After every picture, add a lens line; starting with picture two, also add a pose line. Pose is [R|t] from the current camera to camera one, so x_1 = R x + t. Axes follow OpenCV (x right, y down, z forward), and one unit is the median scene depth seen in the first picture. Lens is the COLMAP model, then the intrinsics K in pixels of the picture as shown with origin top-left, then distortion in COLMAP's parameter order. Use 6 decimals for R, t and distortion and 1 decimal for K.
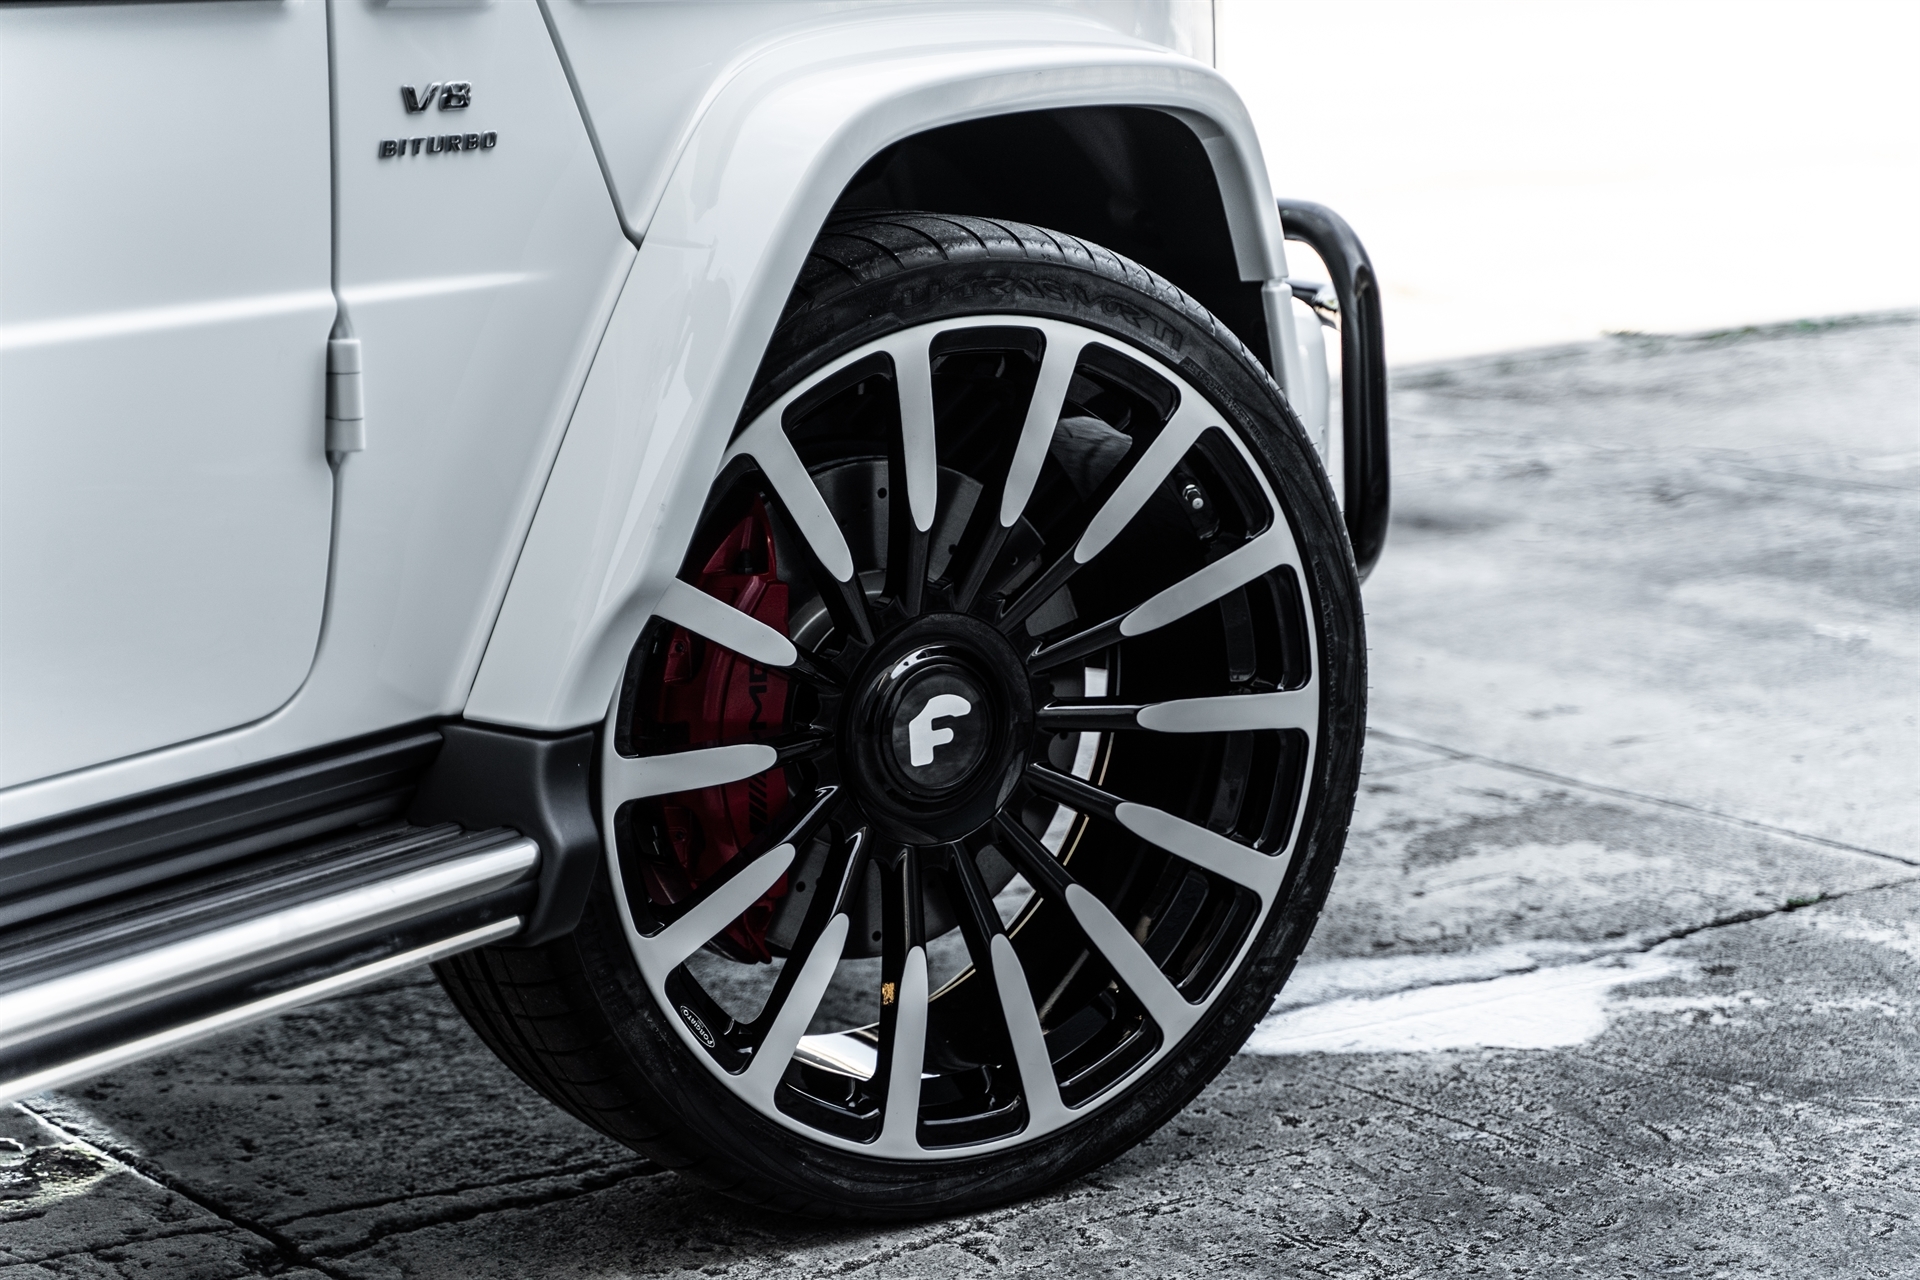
lens RADIAL K [[3993.7, 0, 960.0], [0, 3993.7, 640.0], [0, 0, 1]] dist [0.024677, -0.256581]
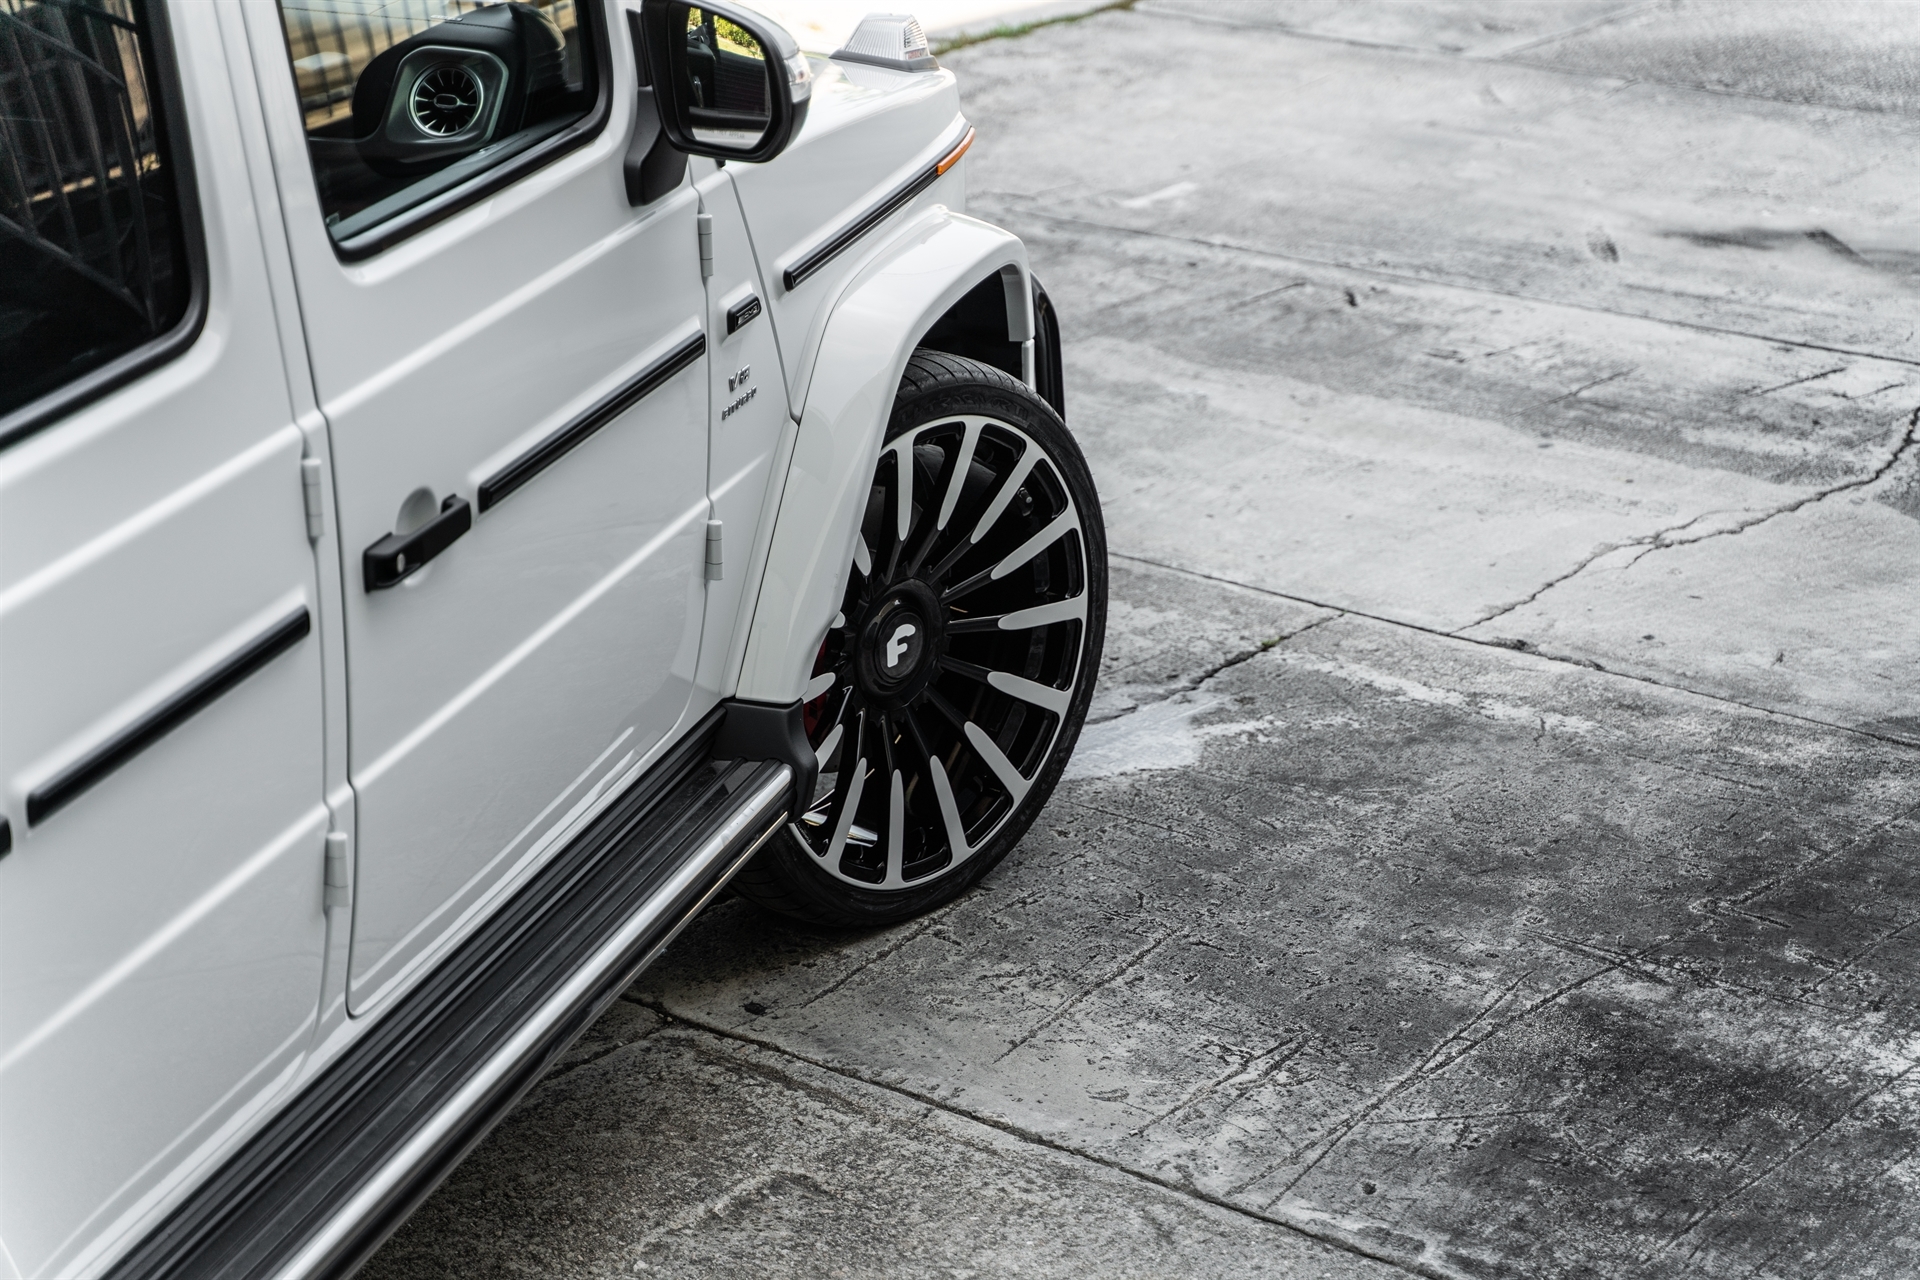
lens RADIAL K [[3993.7, 0, 960.0], [0, 3993.7, 640.0], [0, 0, 1]] dist [0.024677, -0.256581]
pose [[0.960406, -0.074931, 0.268339, -0.421791], [0.032516, 0.986718, 0.159156, -0.241179], [-0.276701, -0.144129, 0.950086, -0.622908]]
